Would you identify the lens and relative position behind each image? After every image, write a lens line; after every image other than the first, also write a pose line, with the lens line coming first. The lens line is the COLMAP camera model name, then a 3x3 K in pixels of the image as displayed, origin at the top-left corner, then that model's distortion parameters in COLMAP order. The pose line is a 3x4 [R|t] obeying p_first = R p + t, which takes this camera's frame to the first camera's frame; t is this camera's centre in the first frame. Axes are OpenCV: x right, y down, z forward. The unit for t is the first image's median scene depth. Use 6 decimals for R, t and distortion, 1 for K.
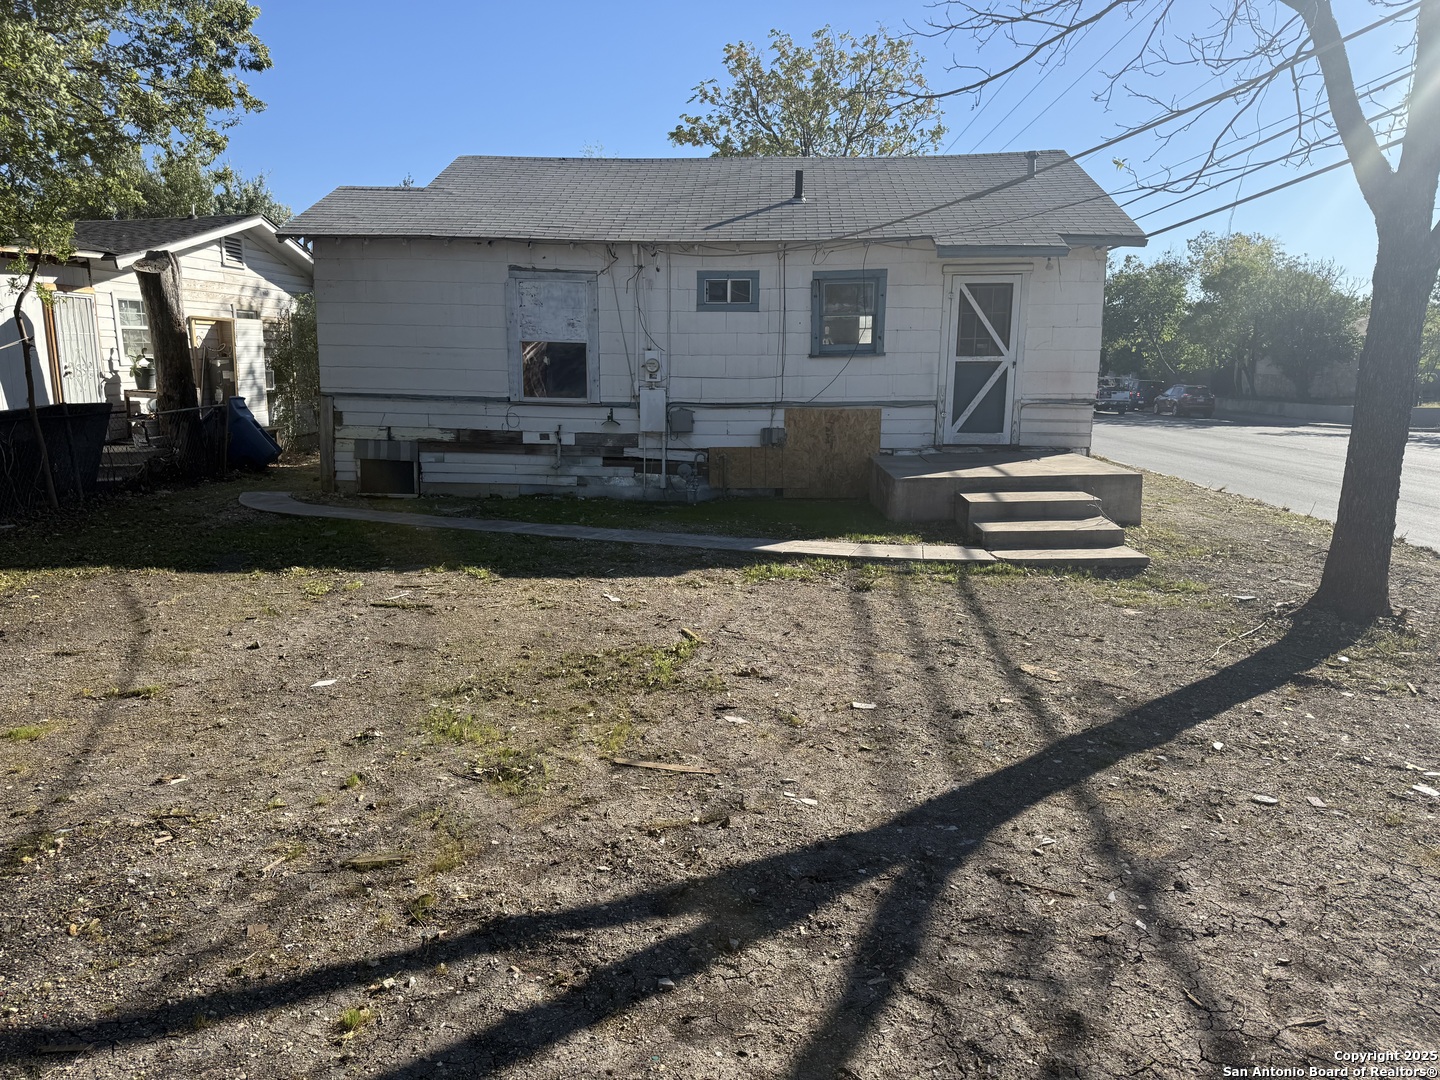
lens RADIAL K [[995.9, 0, 718.9], [0, 995.9, 544.4], [0, 0, 1]] dist [0.130204, -0.189452]
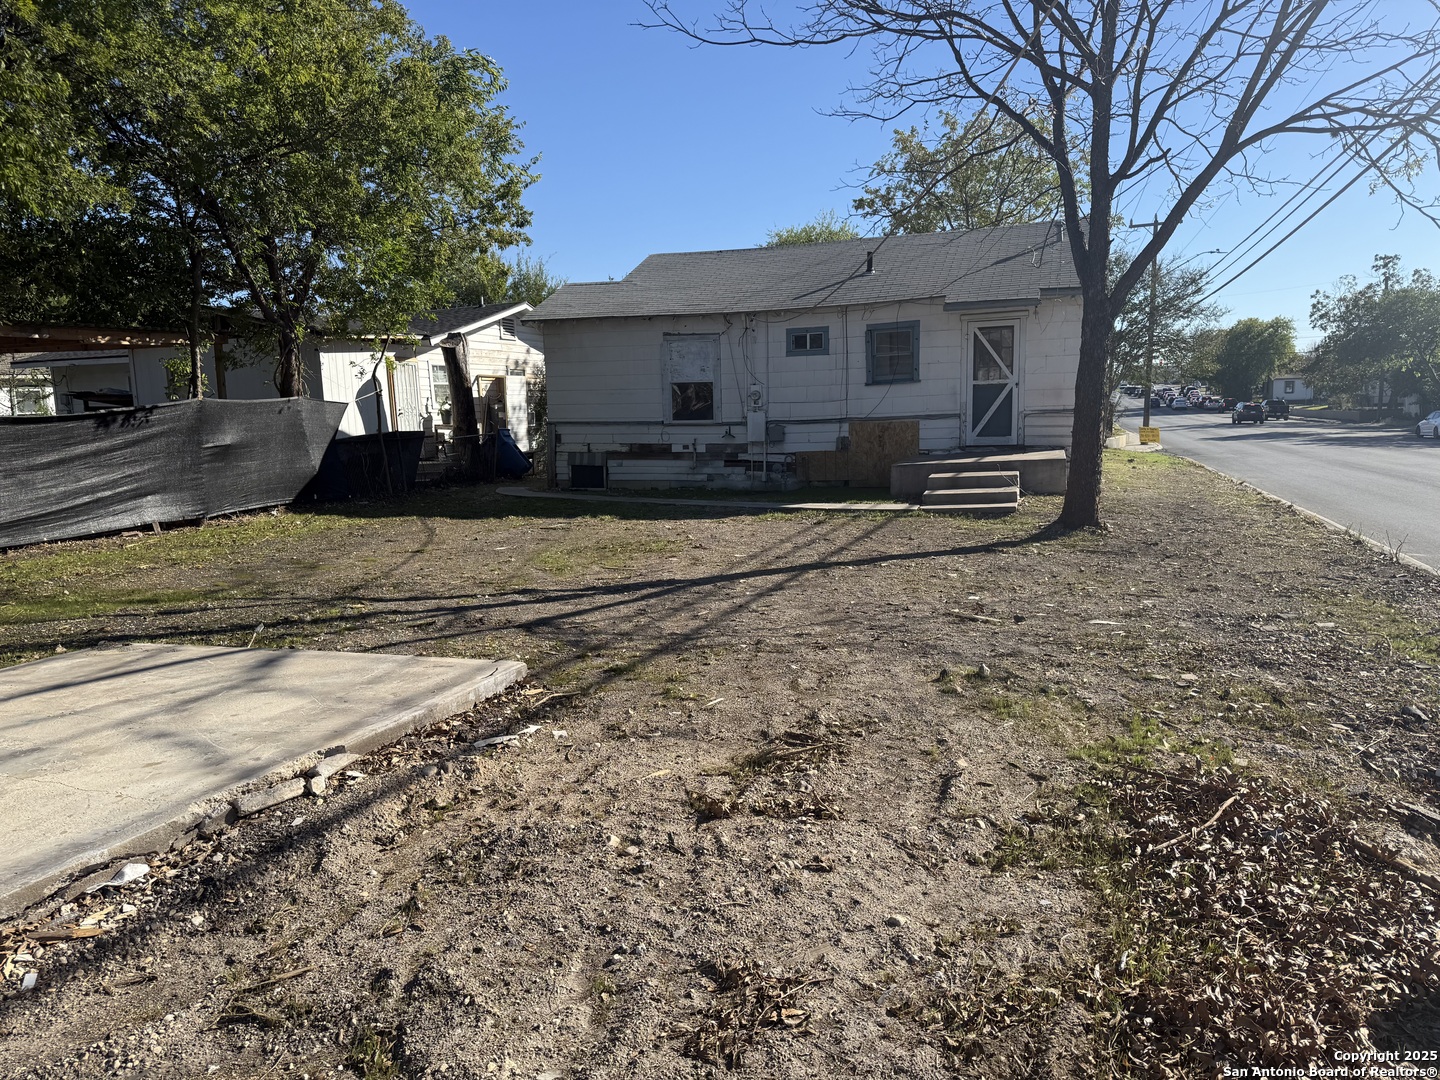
lens RADIAL K [[1003.1, 0, 714.5], [0, 1003.1, 531.7], [0, 0, 1]] dist [0.214576, -0.409843]
pose [[0.962713, 0.003388, -0.270503, 0.264730], [-0.017802, 0.998548, -0.050850, 0.089761], [0.269938, 0.053769, 0.961375, -0.390443]]
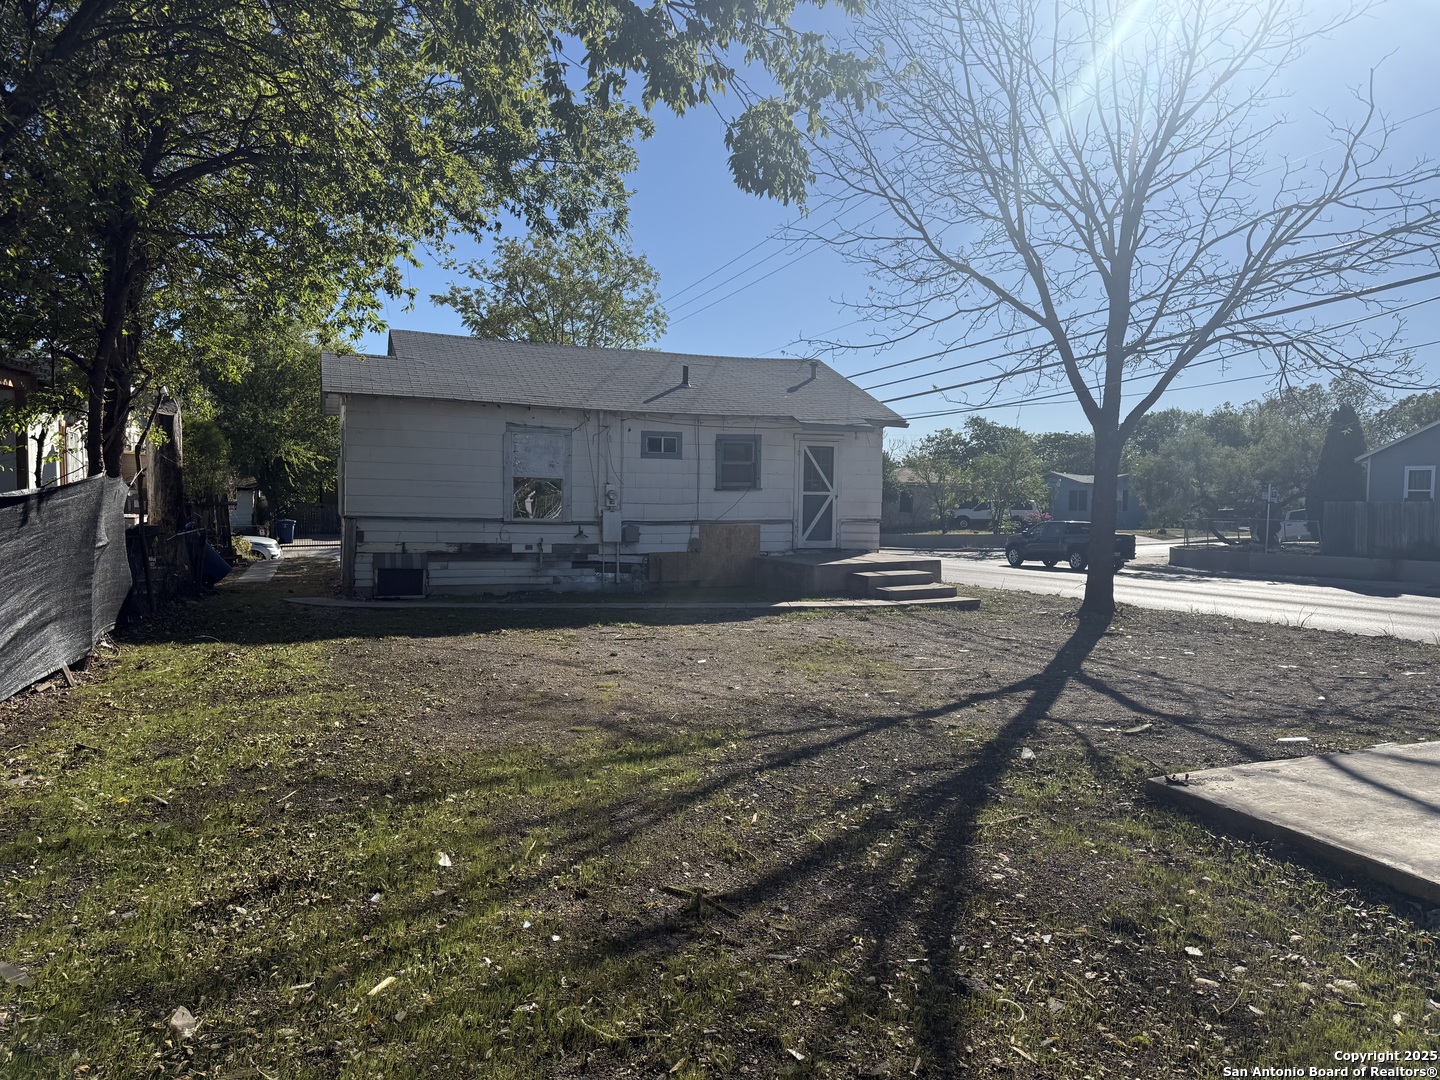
lens RADIAL K [[995.9, 0, 718.9], [0, 995.9, 544.4], [0, 0, 1]] dist [0.130204, -0.189452]
pose [[0.907209, -0.012884, 0.420484, -0.509711], [0.070187, 0.990157, -0.121092, 0.067287], [-0.414785, 0.139368, 0.899183, -0.299194]]
